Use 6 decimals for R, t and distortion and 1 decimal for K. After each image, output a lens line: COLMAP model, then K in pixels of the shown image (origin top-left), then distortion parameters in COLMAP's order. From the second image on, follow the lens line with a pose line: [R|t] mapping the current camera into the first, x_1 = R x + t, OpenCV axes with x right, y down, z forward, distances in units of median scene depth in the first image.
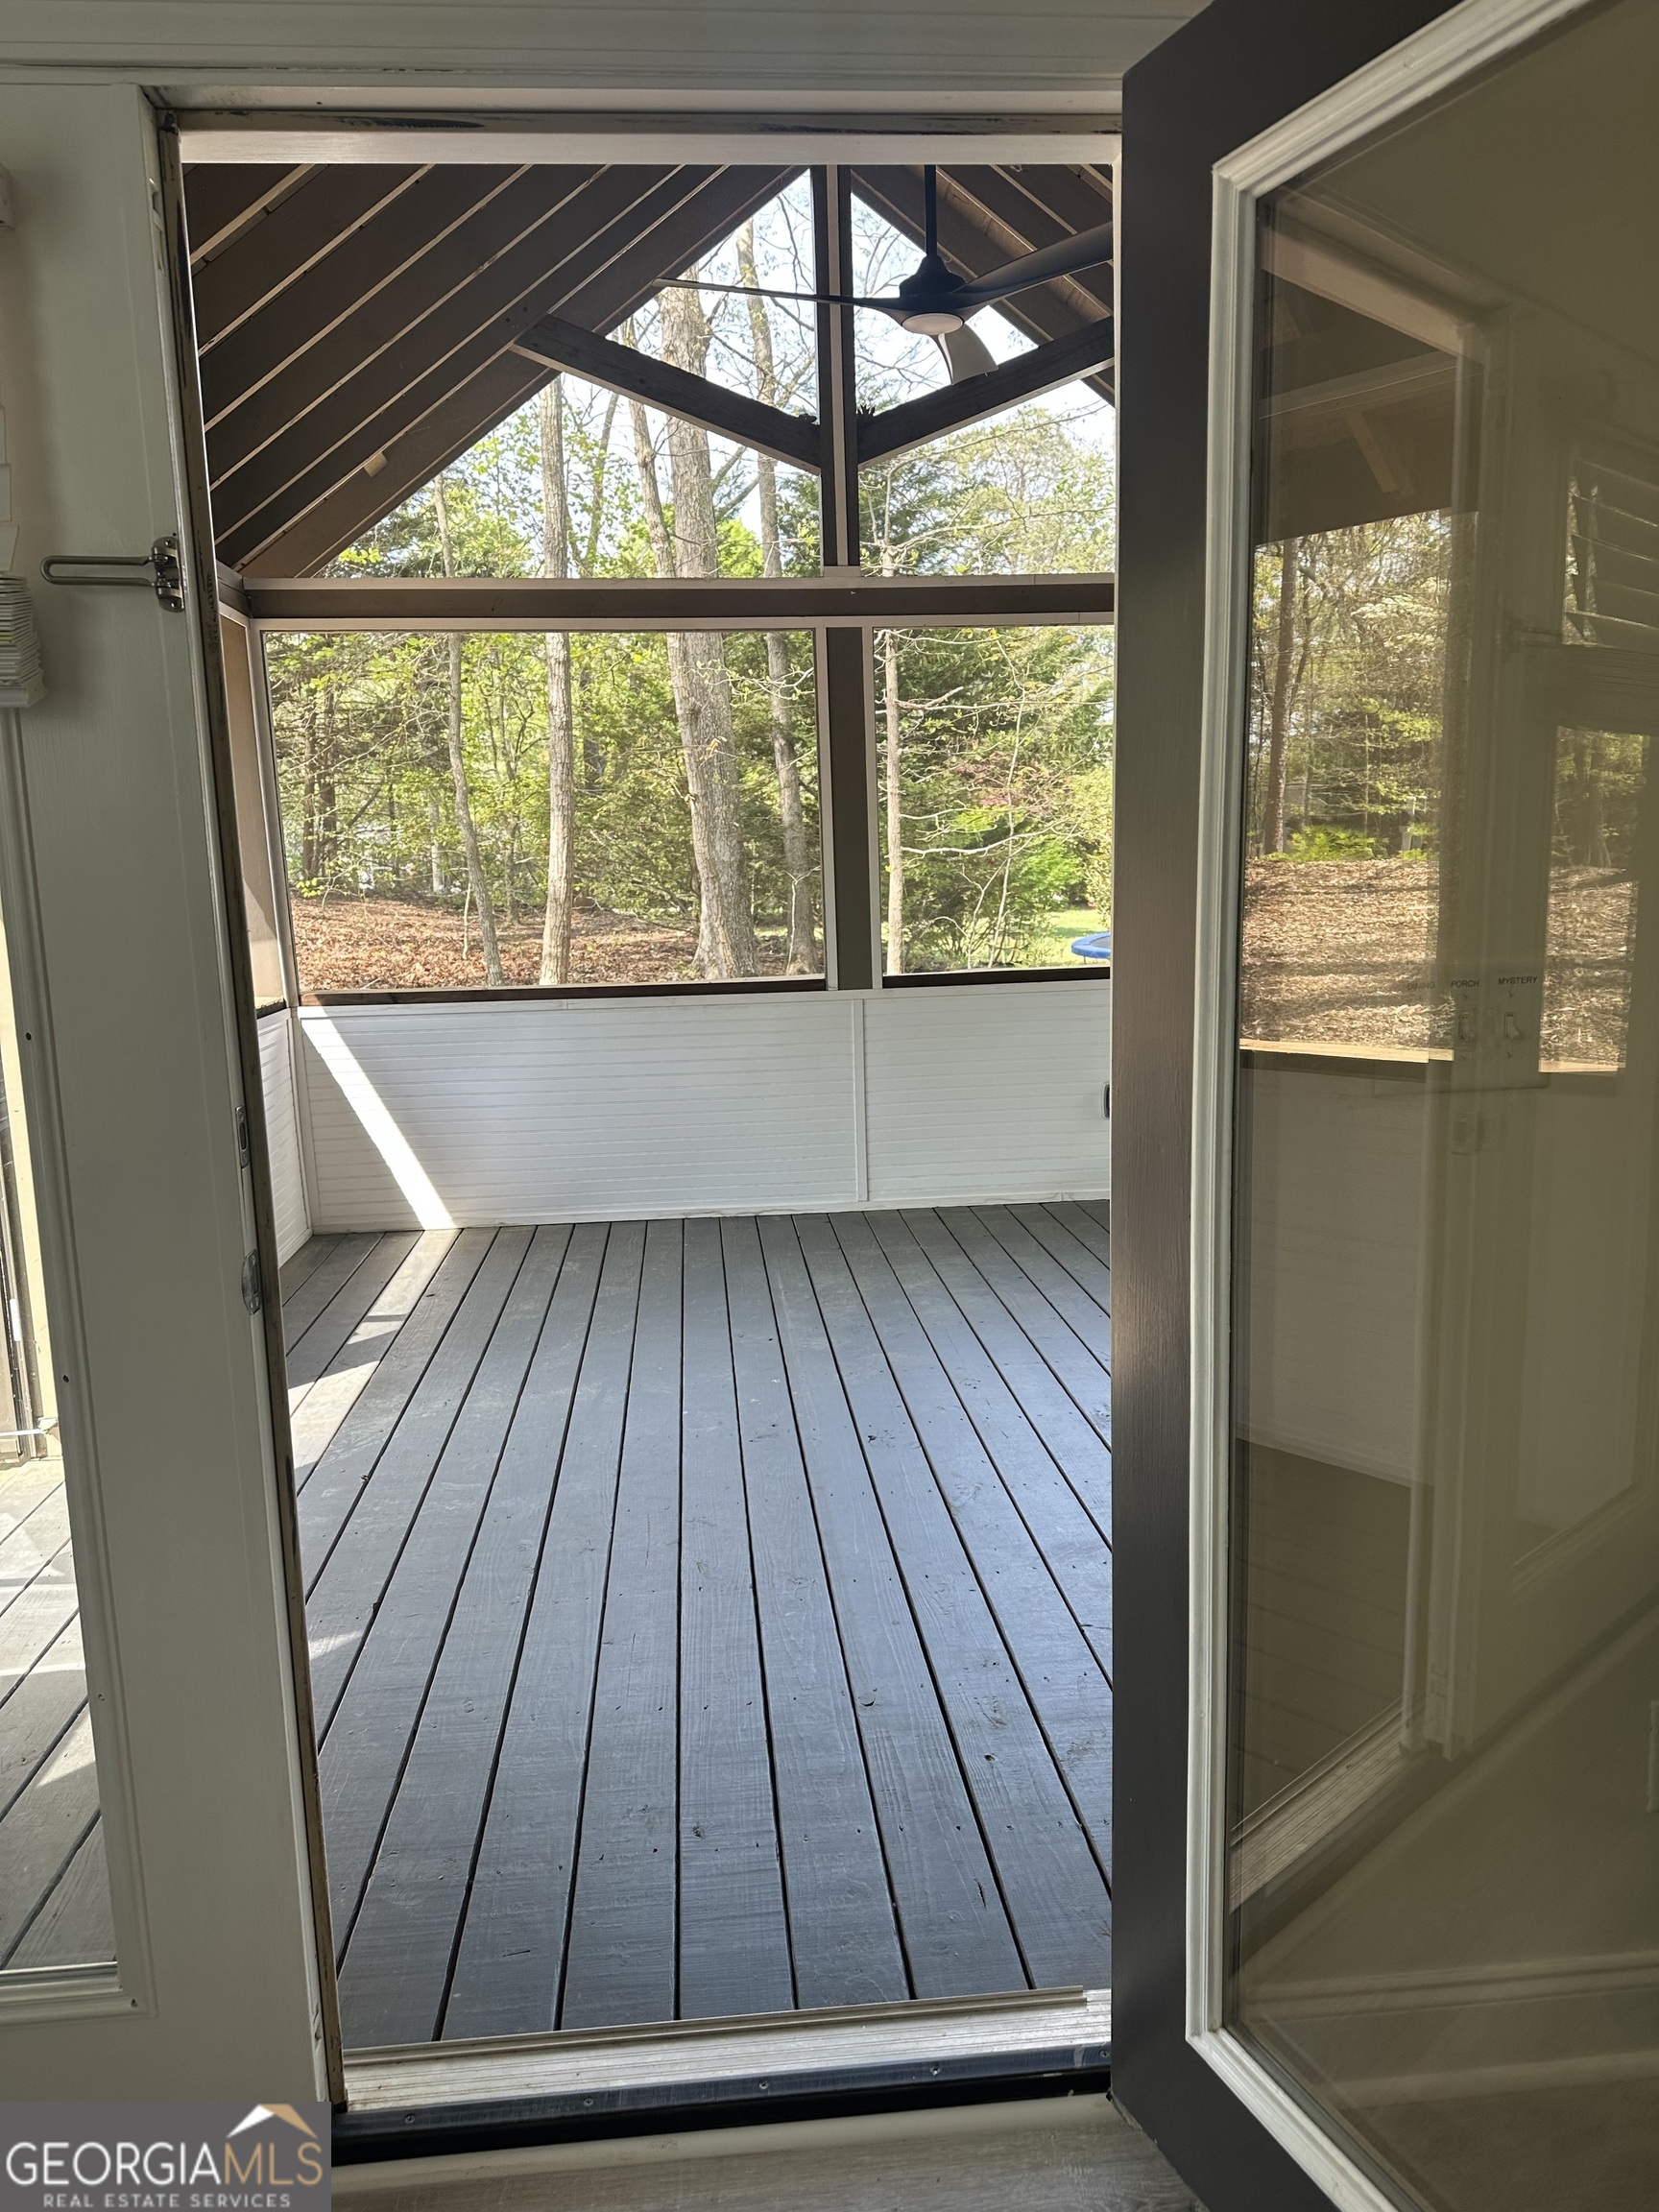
lens RADIAL K [[1643.2, 0, 829.5], [0, 1643.2, 1106.0], [0, 0, 1]] dist [0.187356, -0.214099]
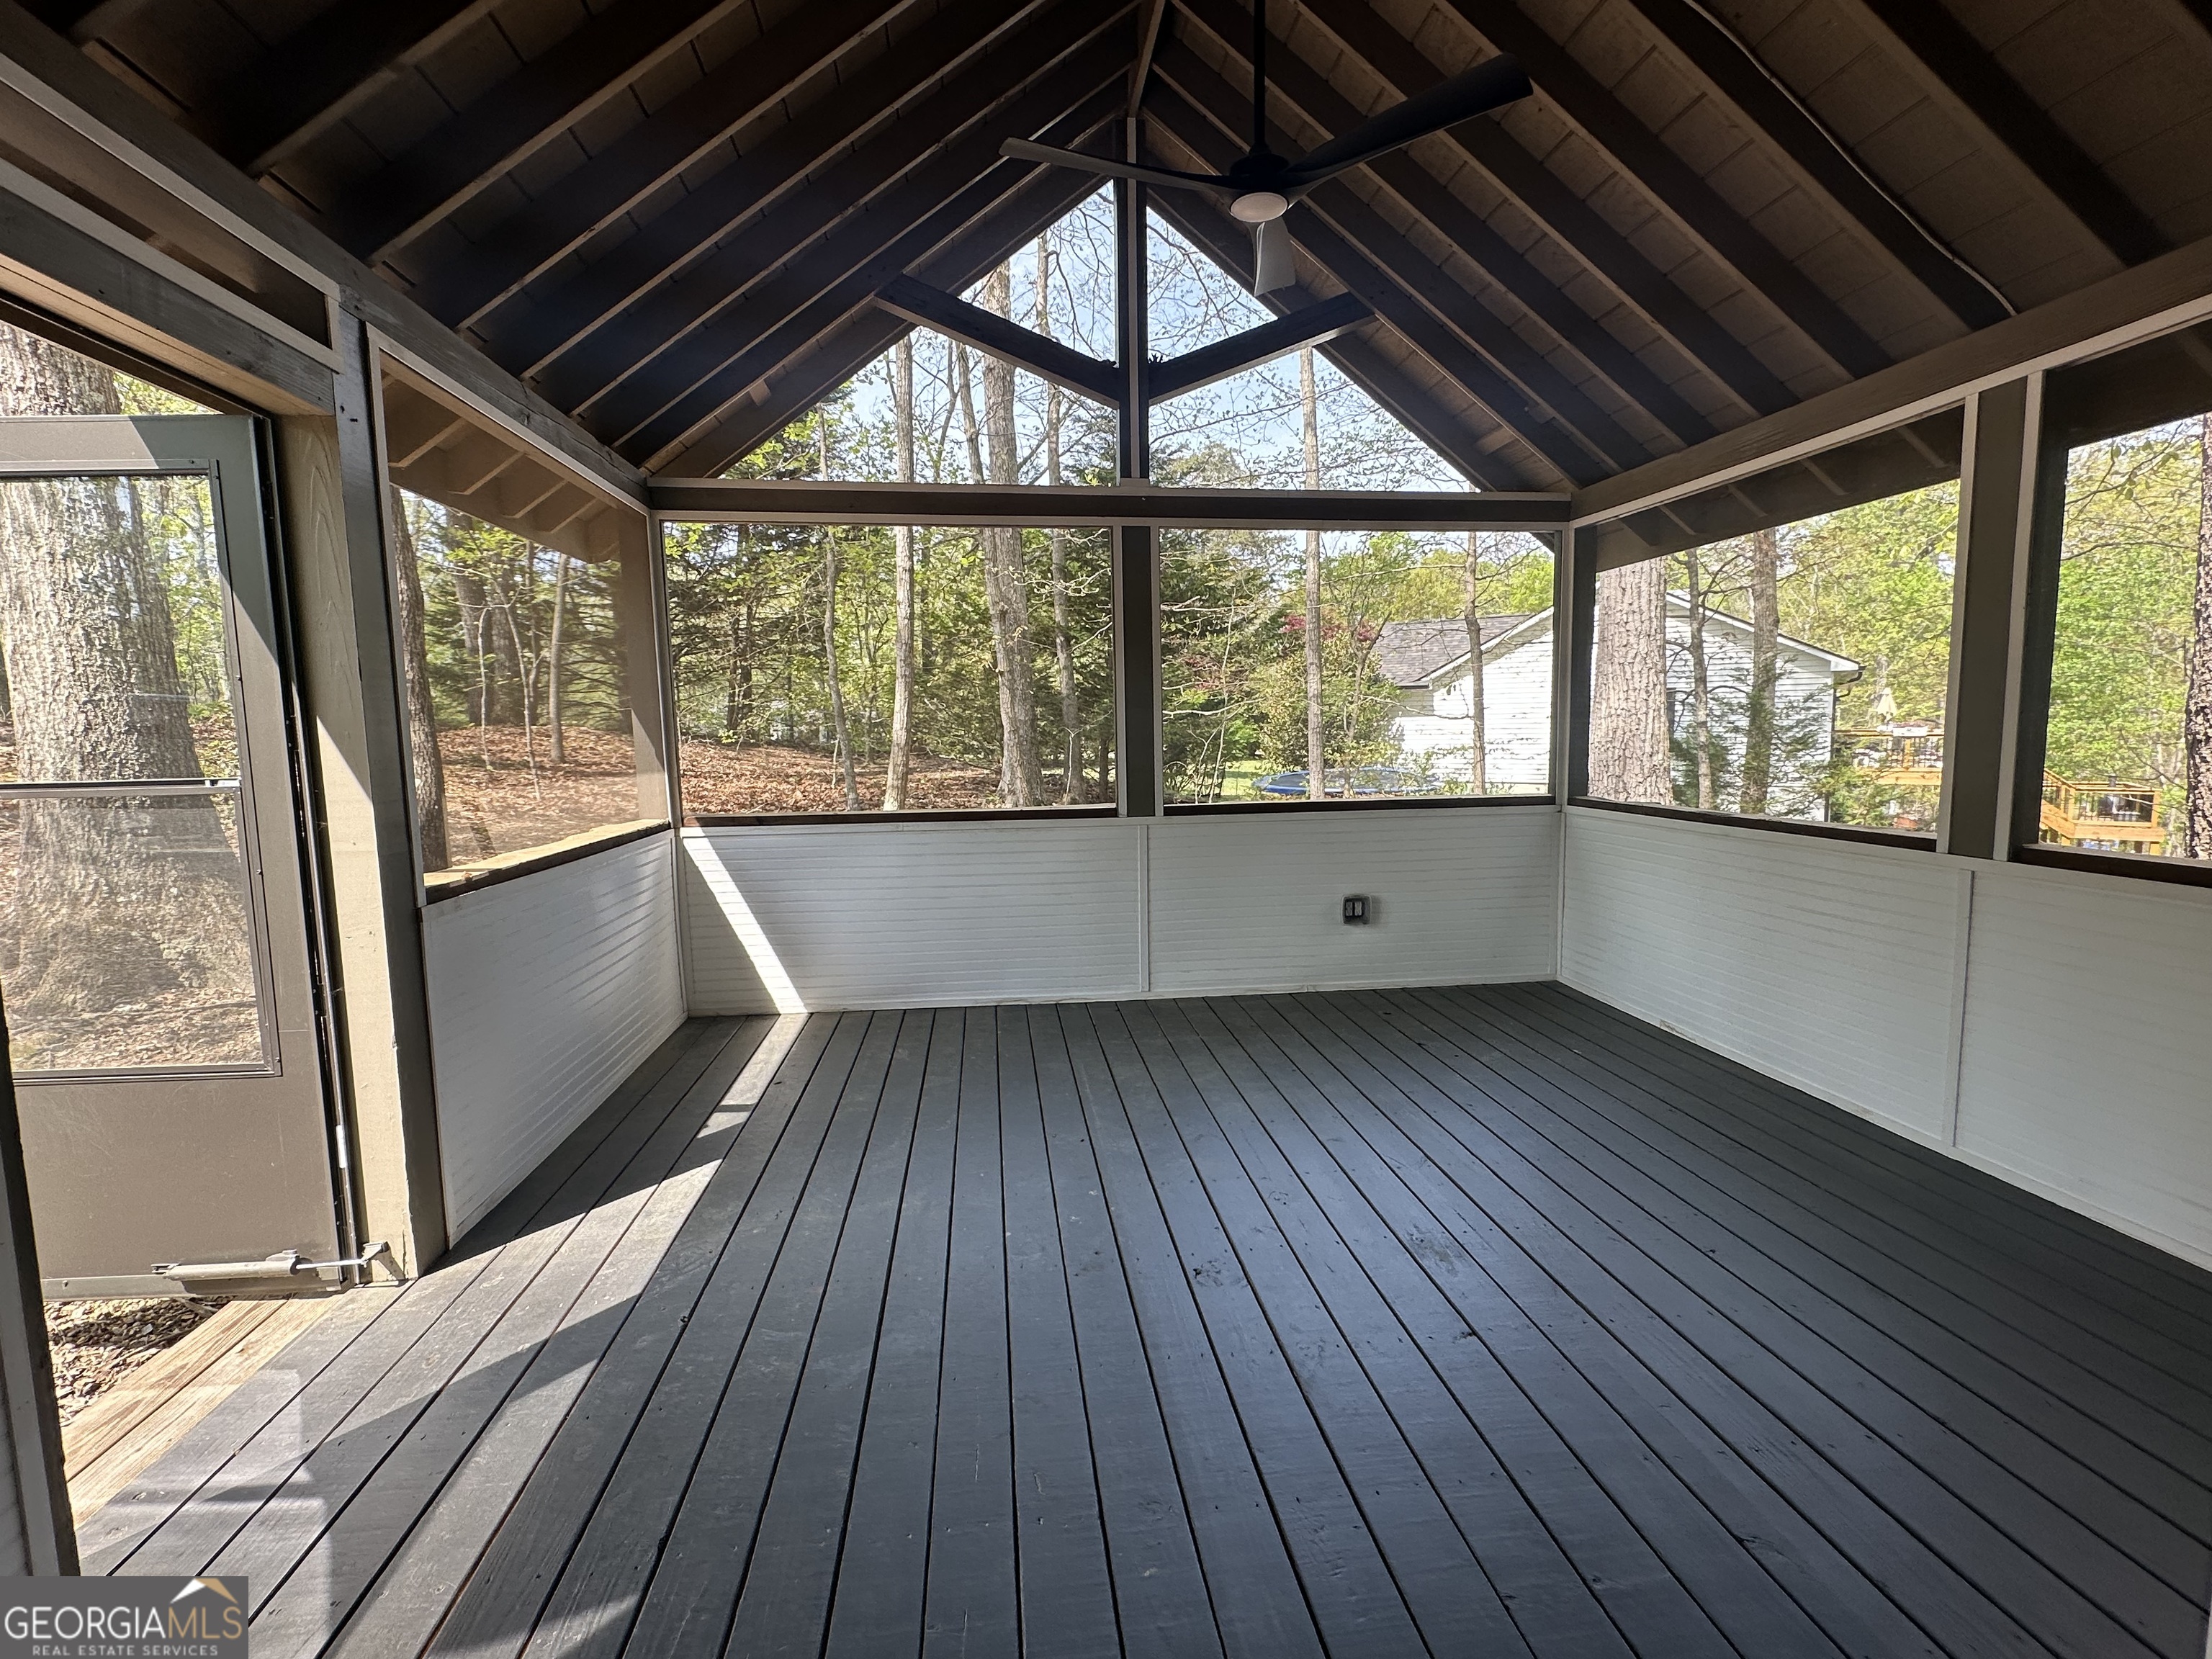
lens RADIAL K [[1028.7, 0, 1106.0], [0, 1028.7, 829.5], [0, 0, 1]] dist [0.007524, 0.000405]
pose [[0.999371, 0.011320, 0.033596, -0.035954], [-0.009595, 0.998650, -0.051046, -0.022868], [-0.034129, 0.050692, 0.998131, 0.246580]]
